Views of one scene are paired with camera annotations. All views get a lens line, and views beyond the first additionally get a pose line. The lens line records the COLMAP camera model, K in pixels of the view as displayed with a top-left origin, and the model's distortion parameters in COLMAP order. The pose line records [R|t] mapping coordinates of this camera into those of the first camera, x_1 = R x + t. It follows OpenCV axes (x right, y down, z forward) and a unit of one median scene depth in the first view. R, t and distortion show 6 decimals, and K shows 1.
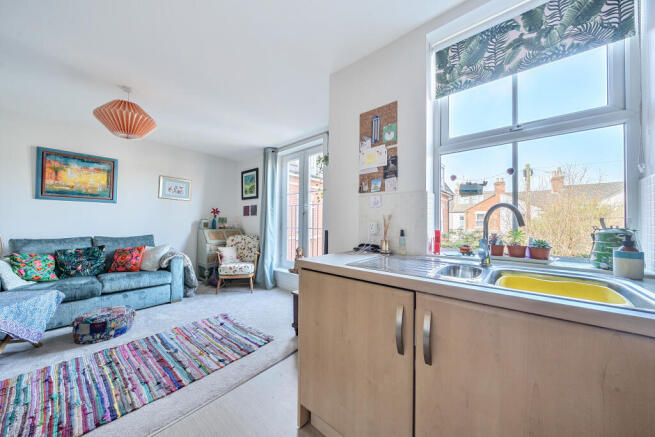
lens RADIAL K [[220.0, 0, 324.9], [0, 220.0, 218.9], [0, 0, 1]] dist [-0.006211, -0.000141]
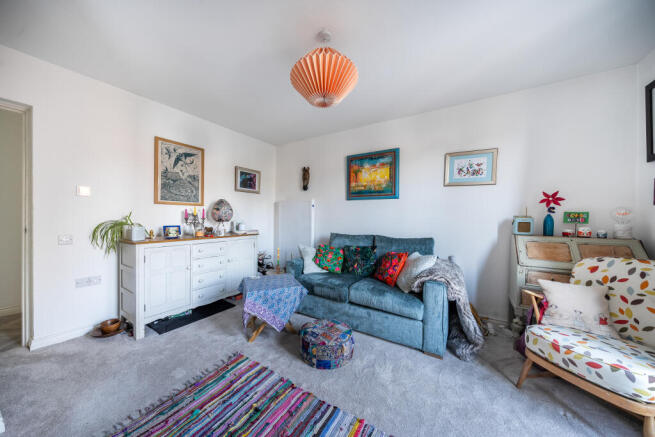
lens RADIAL K [[220.0, 0, 323.5], [0, 220.0, 220.5], [0, 0, 1]] dist [-0.006211, -0.000141]
pose [[0.124100, 0.005384, -0.992255, -0.132842], [0.004384, 0.999973, 0.005974, 0.009907], [0.992260, -0.005092, 0.124073, 0.645952]]
